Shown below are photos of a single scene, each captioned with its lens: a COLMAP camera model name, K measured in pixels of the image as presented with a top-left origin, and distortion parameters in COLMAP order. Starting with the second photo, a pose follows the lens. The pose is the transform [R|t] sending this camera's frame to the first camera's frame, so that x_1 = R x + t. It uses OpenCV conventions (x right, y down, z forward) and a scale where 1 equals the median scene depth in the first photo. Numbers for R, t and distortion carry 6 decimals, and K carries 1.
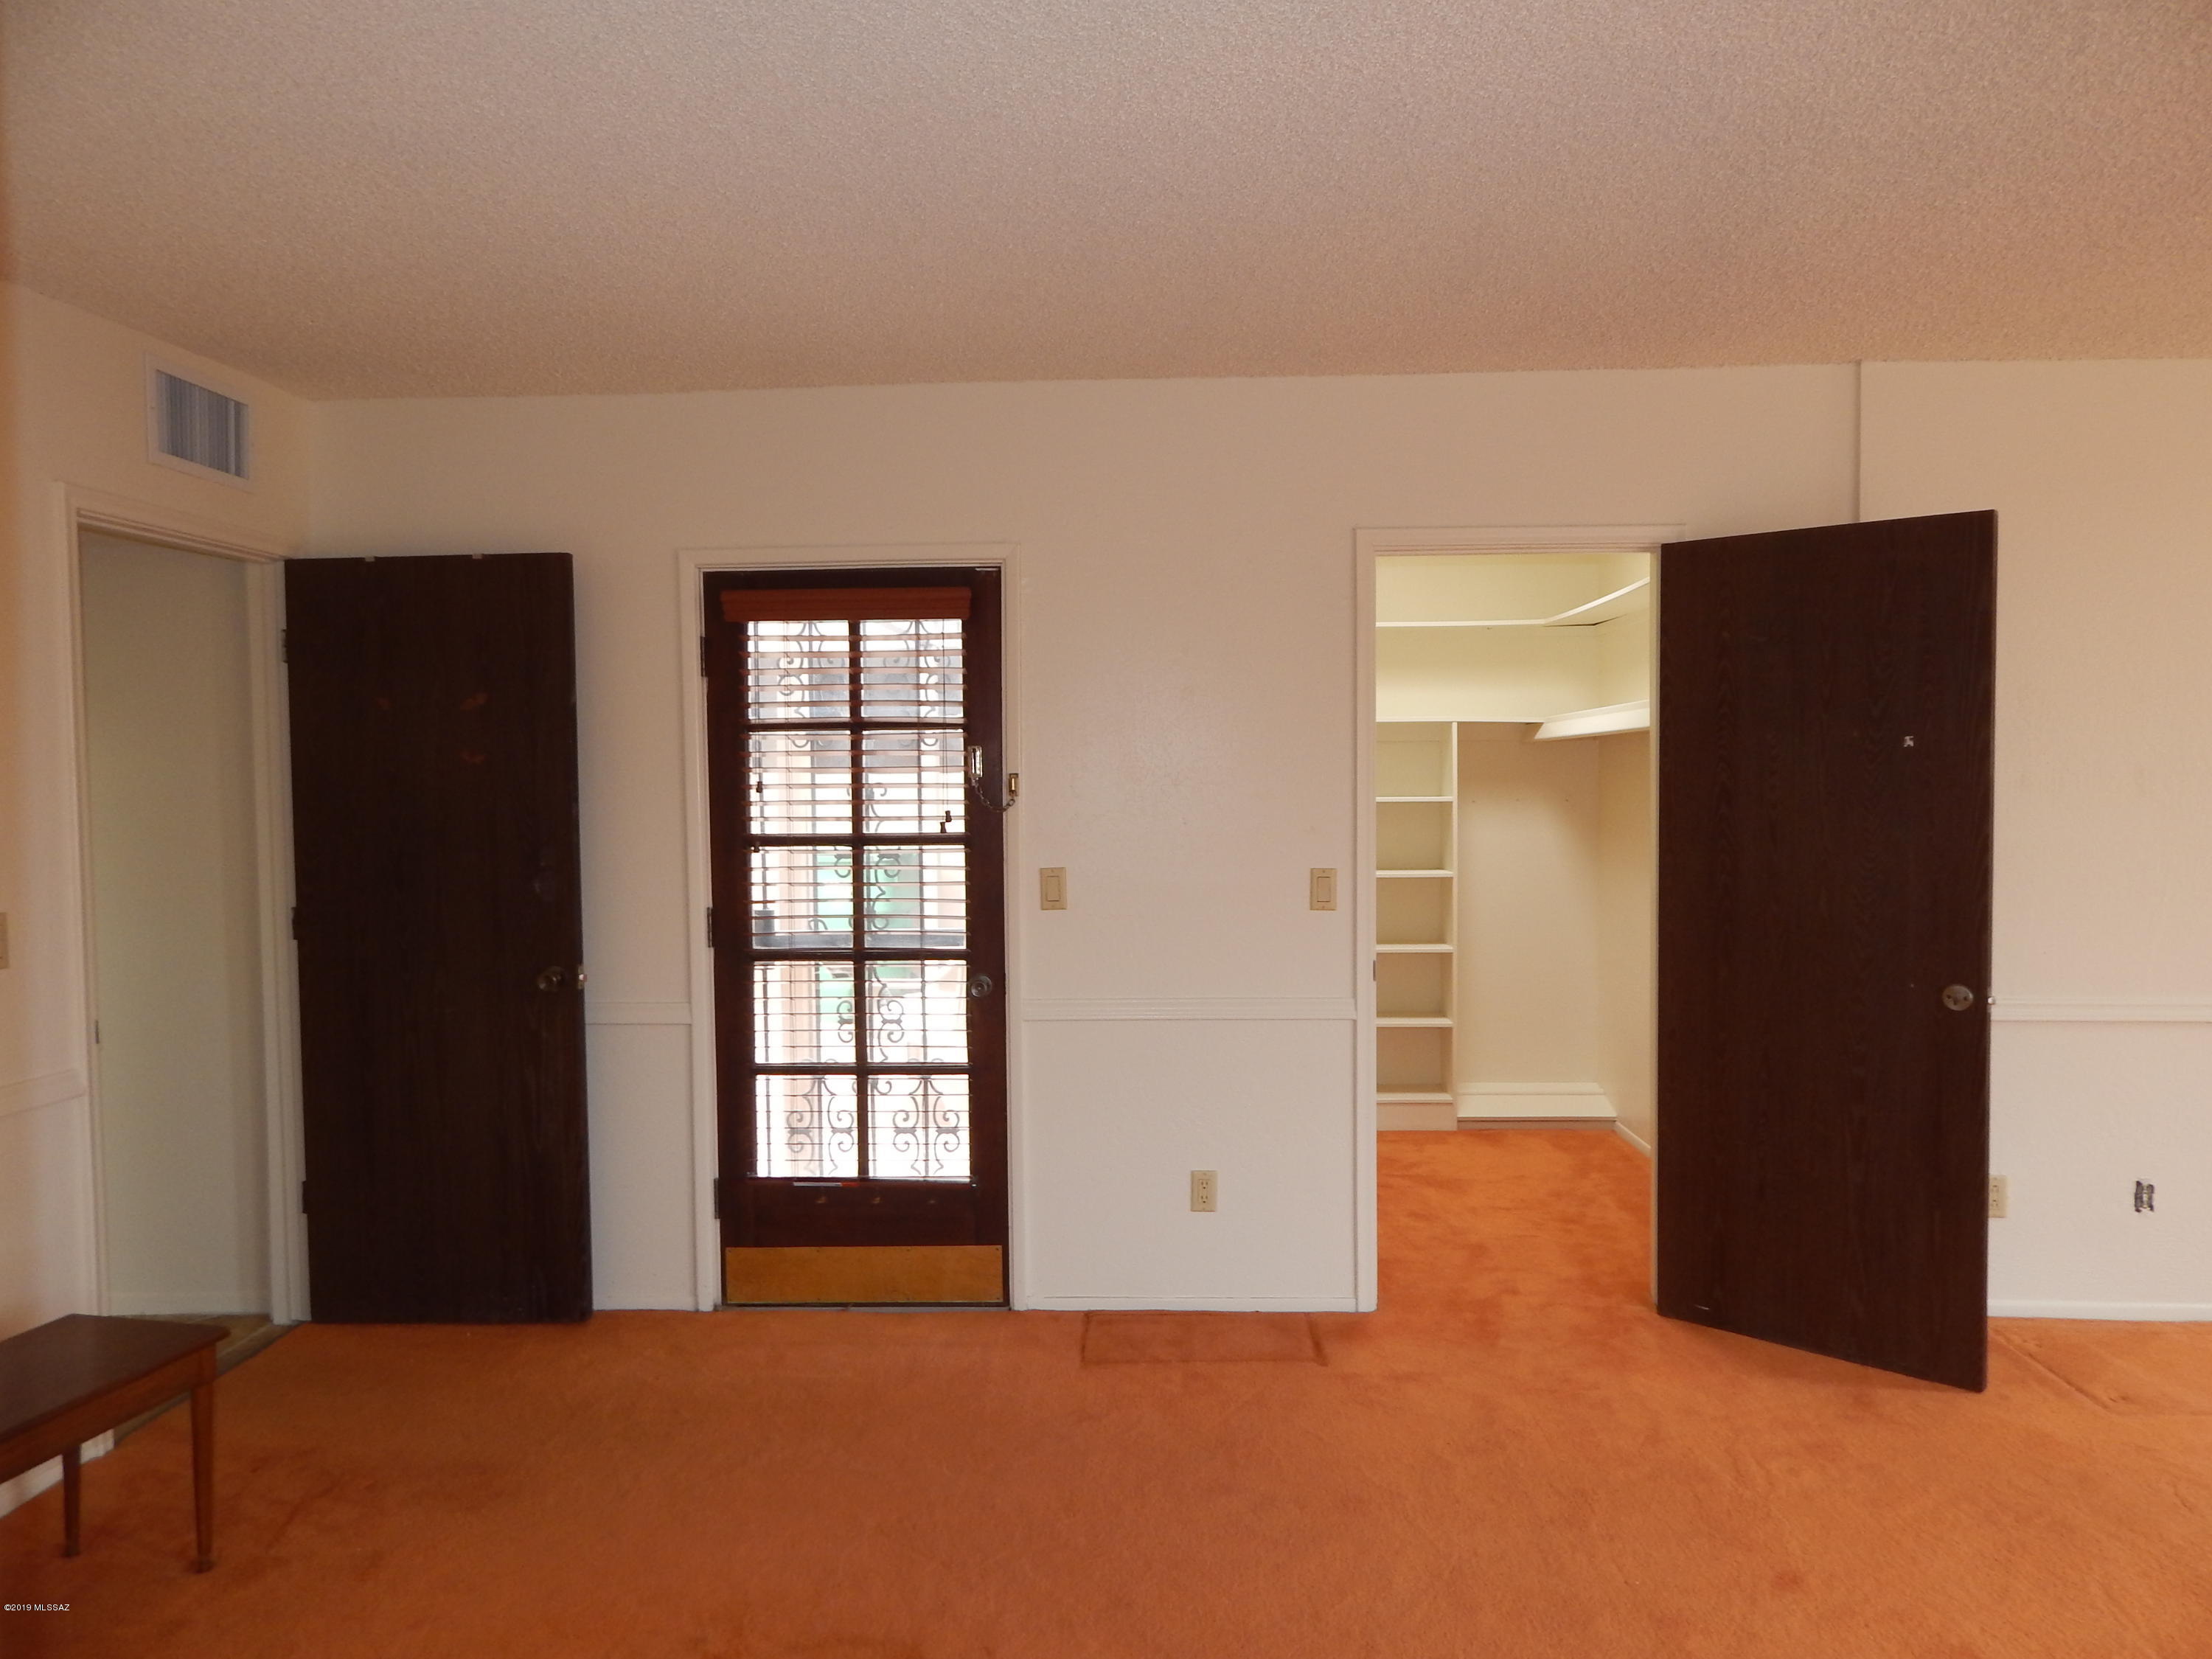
lens RADIAL K [[1475.6, 0, 1113.5], [0, 1475.6, 814.1], [0, 0, 1]] dist [0.026564, -0.023368]
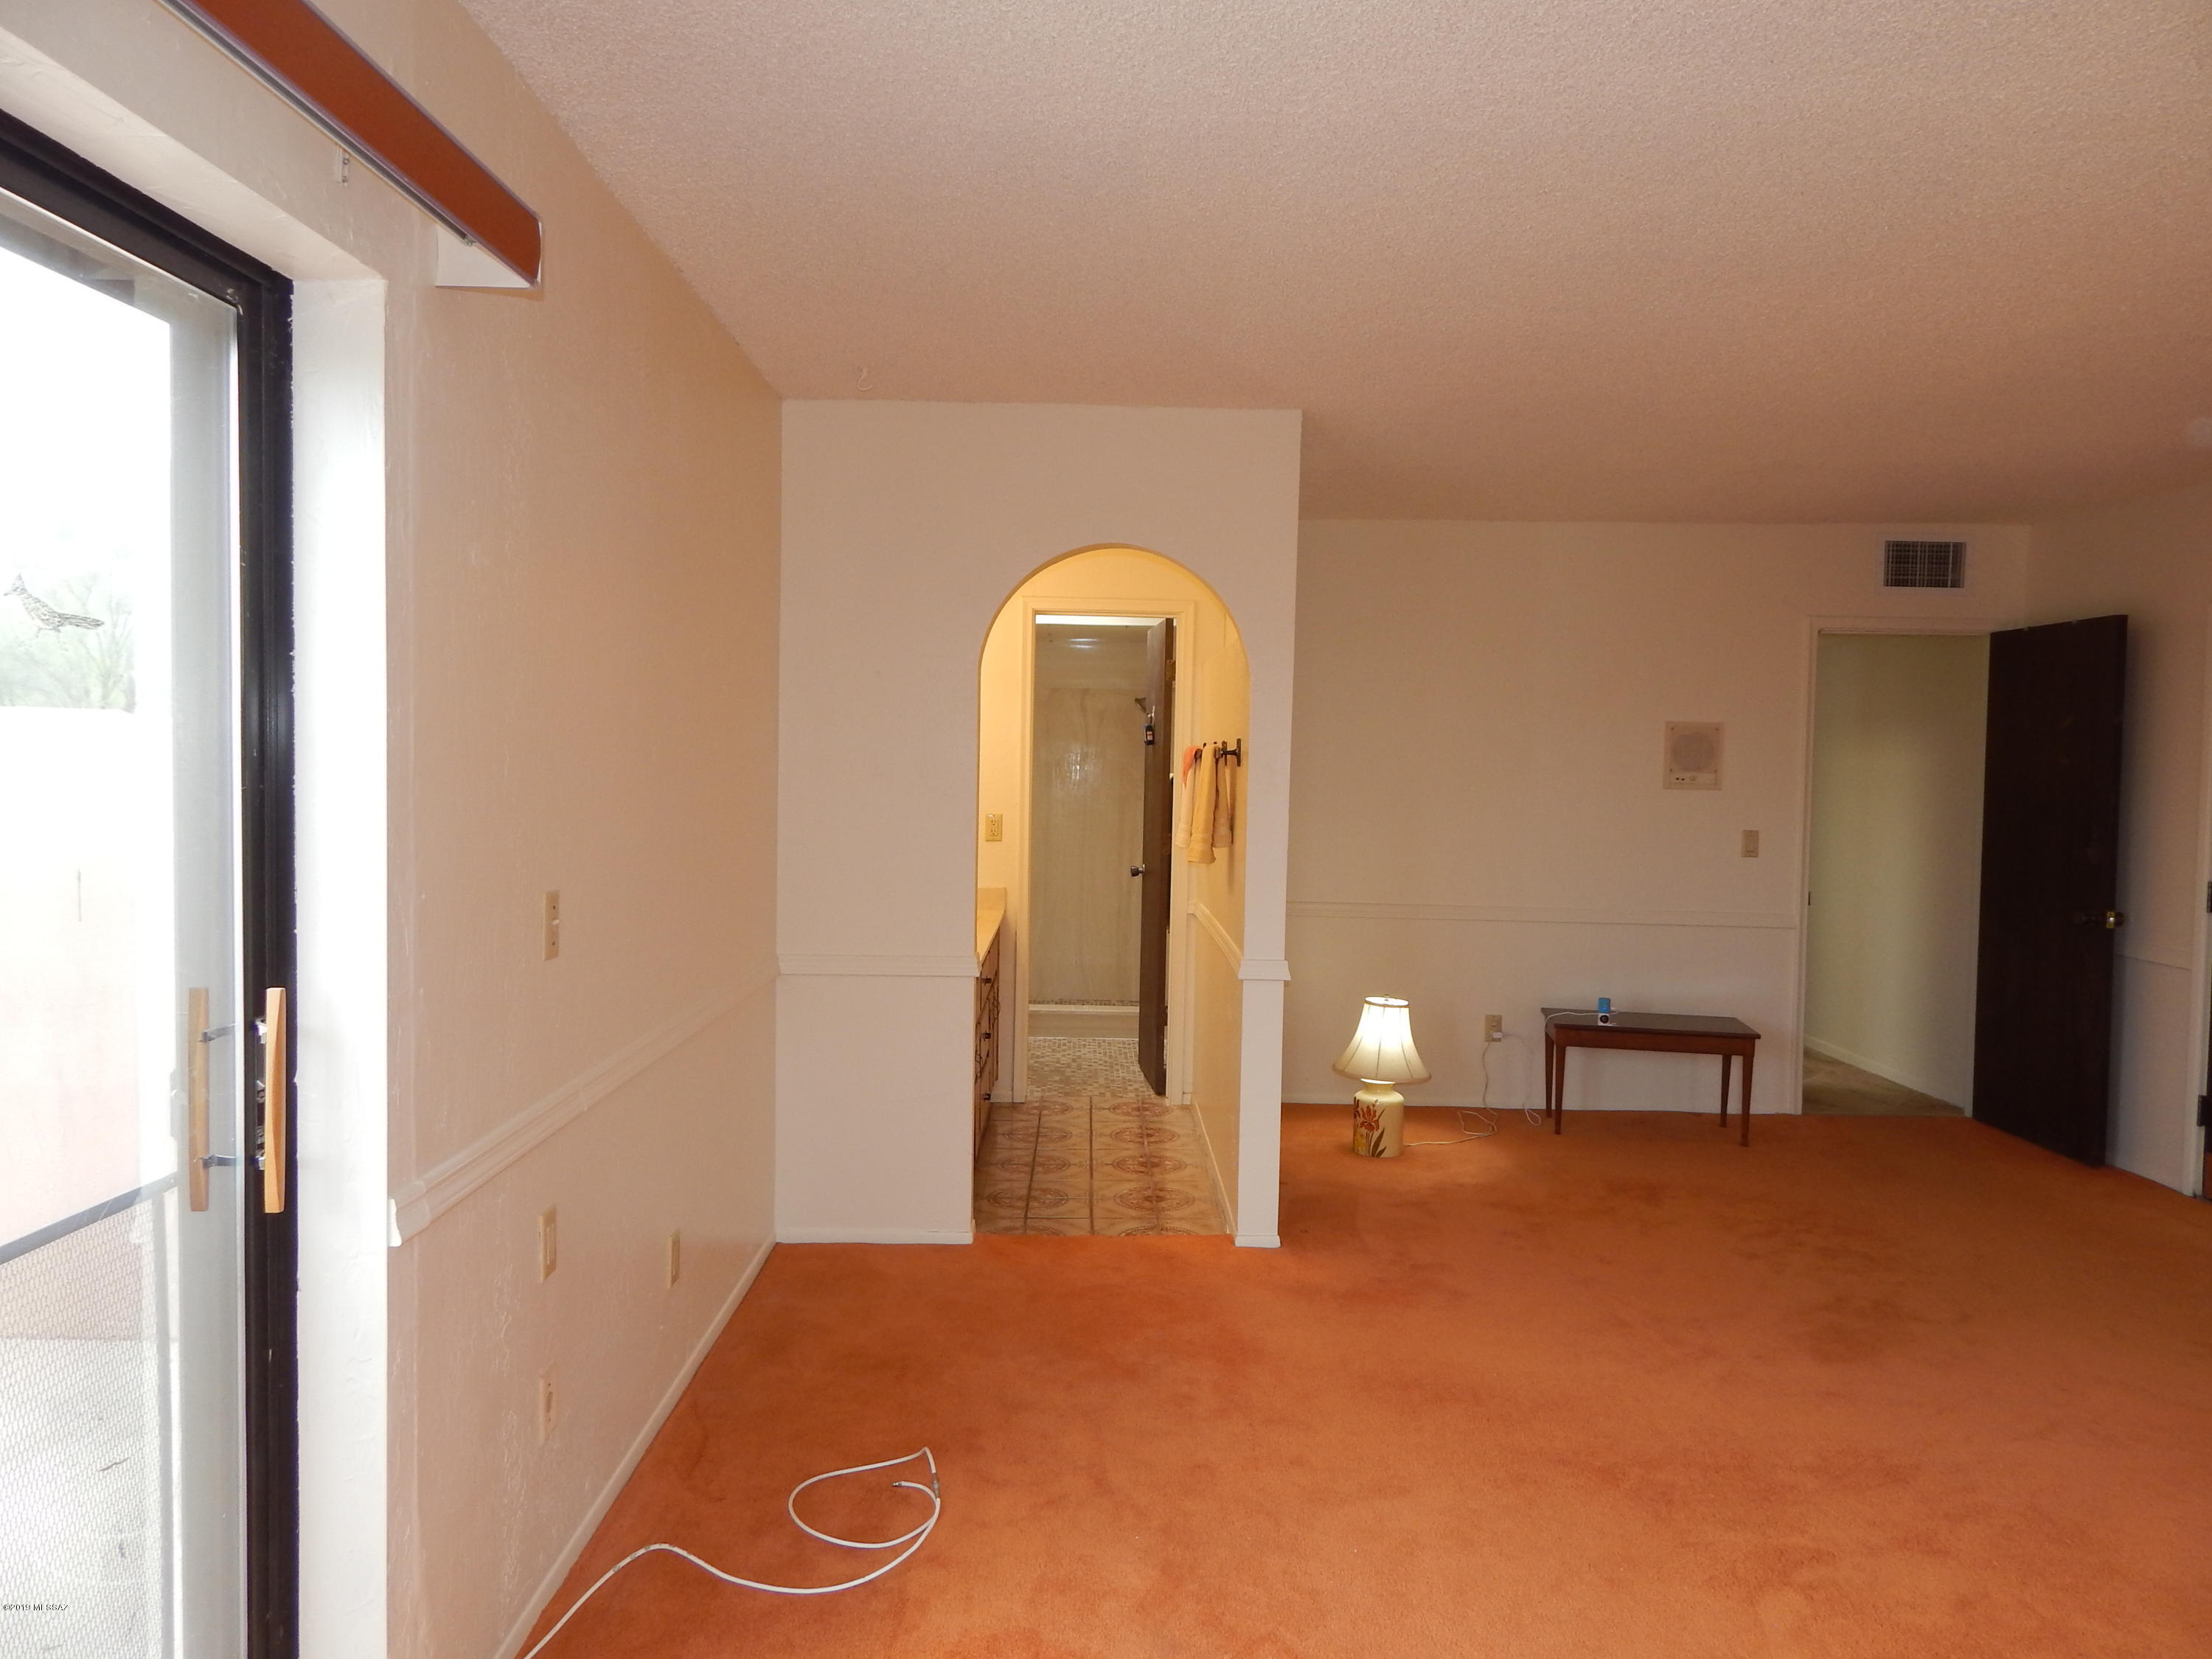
lens RADIAL K [[1475.6, 0, 1113.5], [0, 1475.6, 814.1], [0, 0, 1]] dist [0.026564, -0.023368]
pose [[0.077710, 0.051893, -0.995625, 1.696871], [-0.061013, 0.997020, 0.047203, 0.003682], [0.995107, 0.057078, 0.080644, -0.089049]]
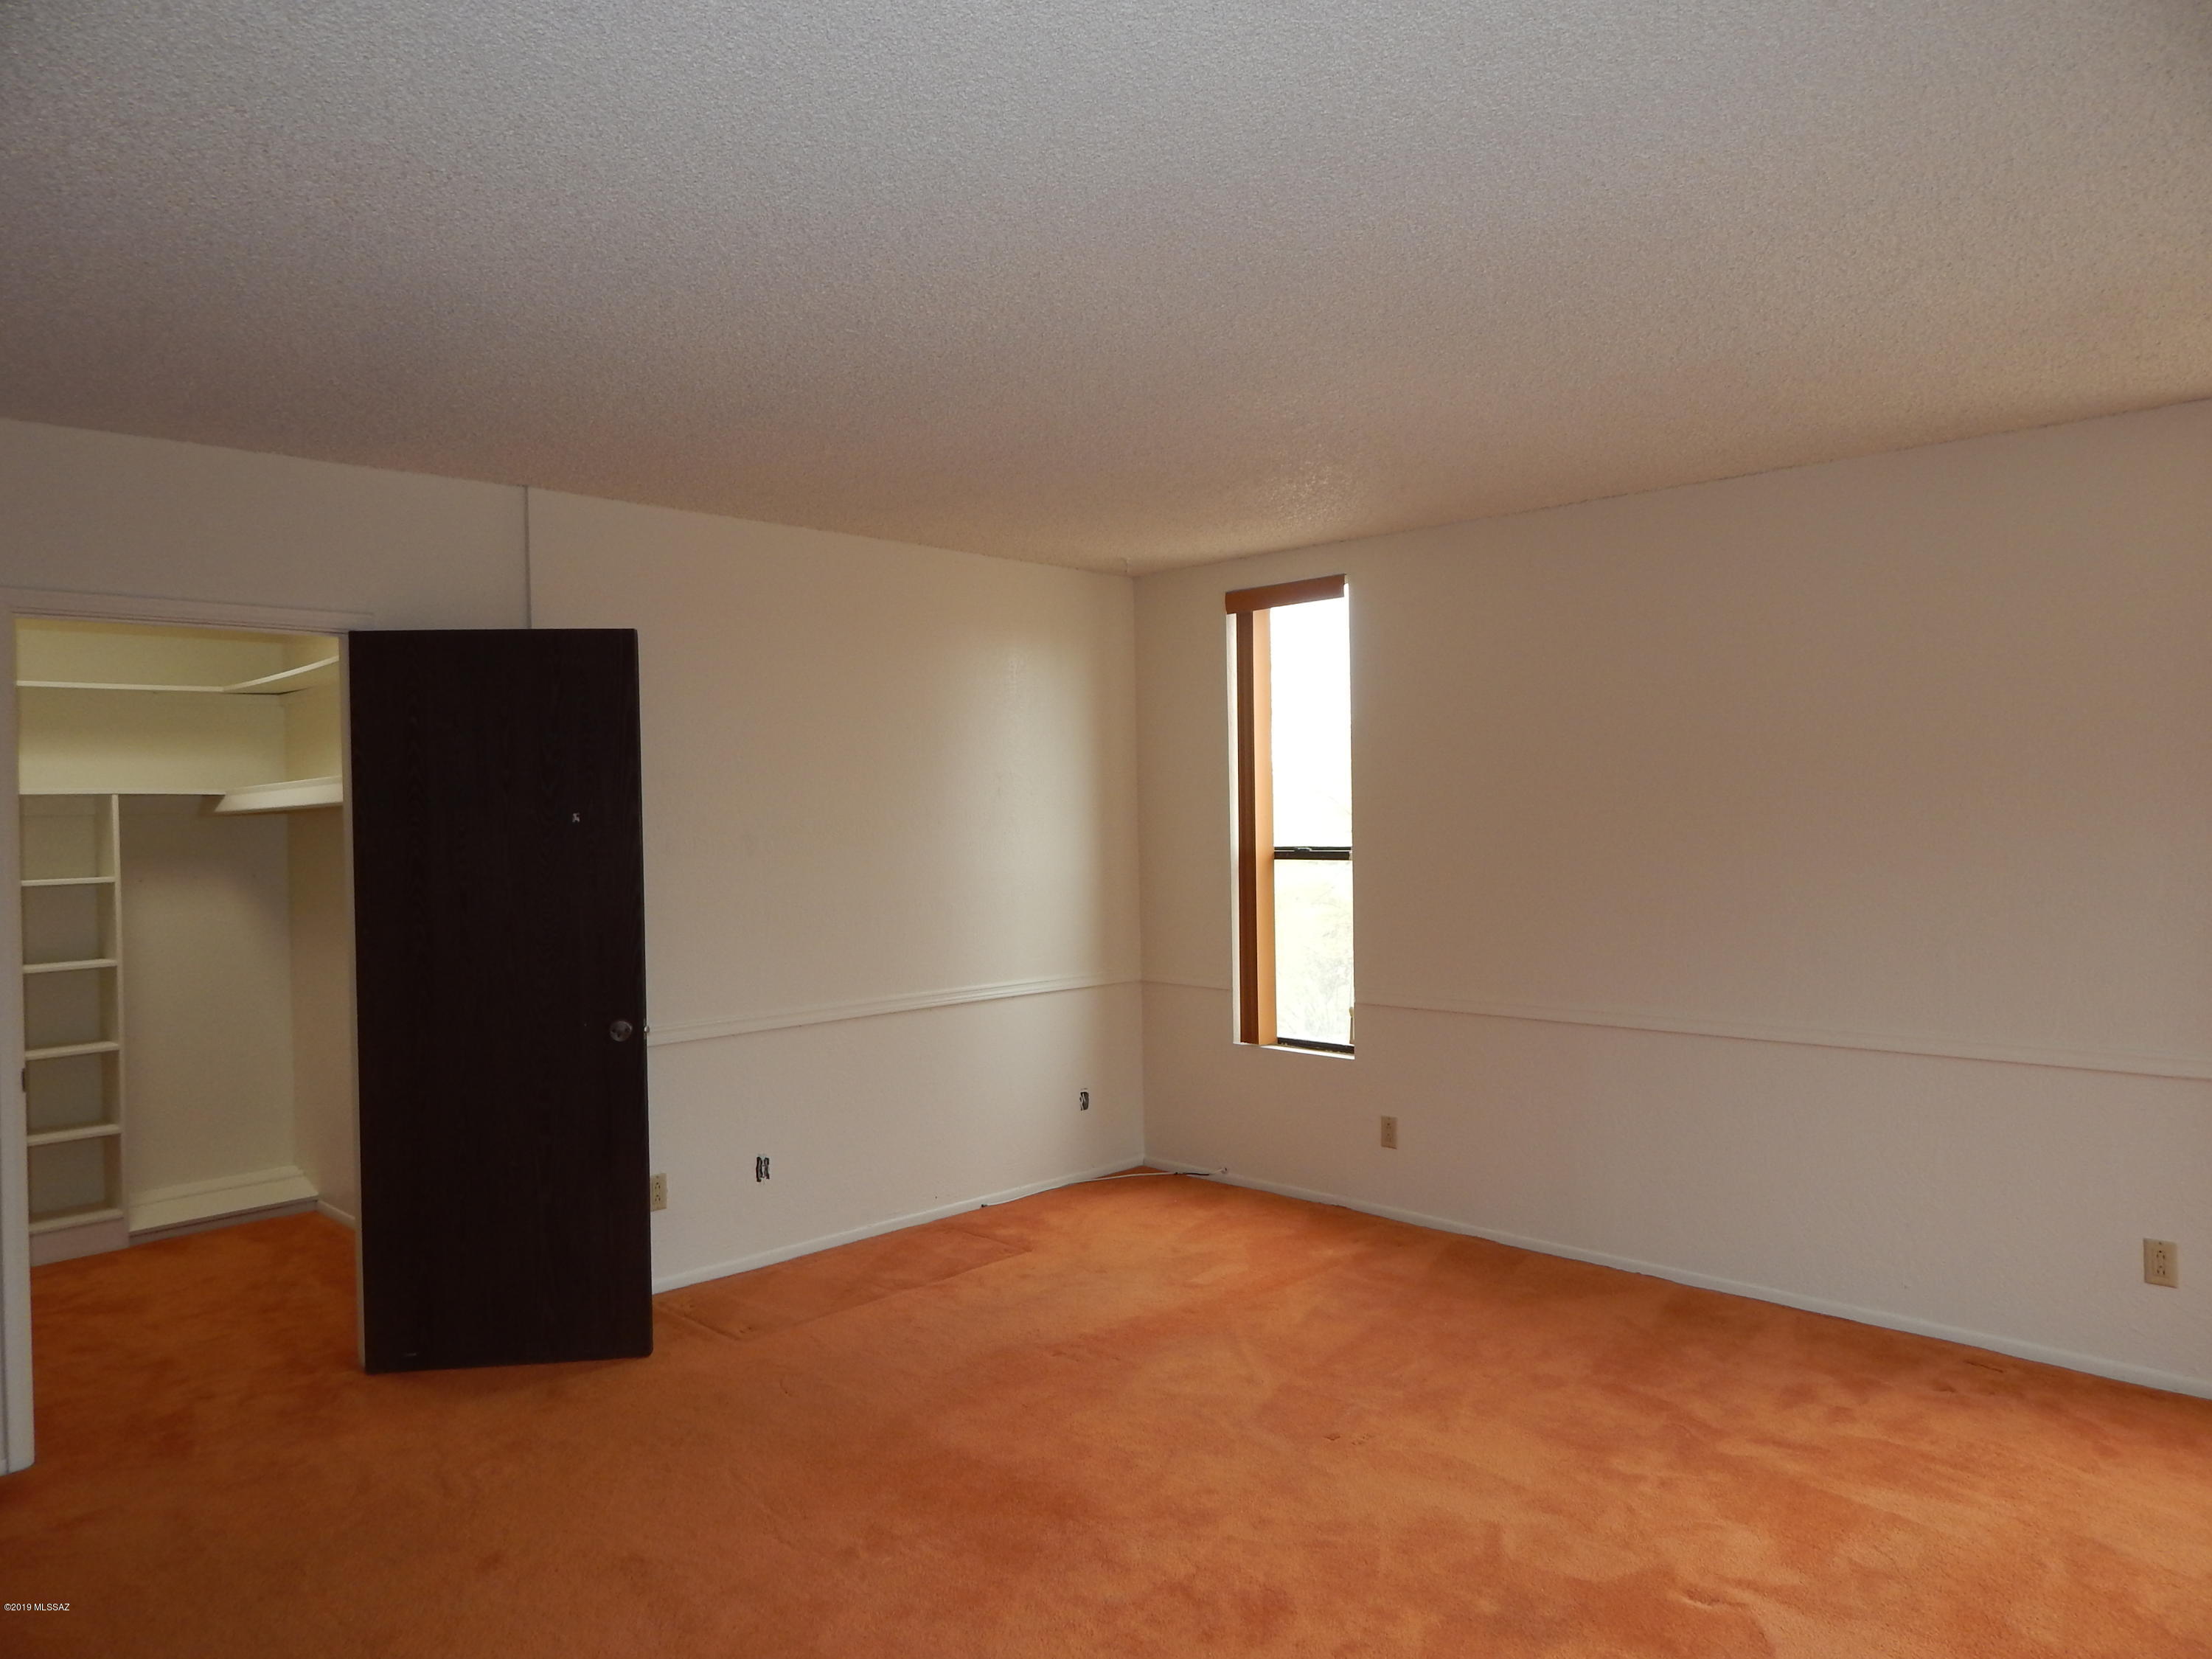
lens RADIAL K [[1475.6, 0, 1113.5], [0, 1475.6, 814.1], [0, 0, 1]] dist [0.026564, -0.023368]
pose [[0.678456, -0.011276, 0.734554, -0.033463], [0.041316, 0.998885, -0.022827, -0.006137], [-0.733478, 0.045836, 0.678166, -0.095491]]
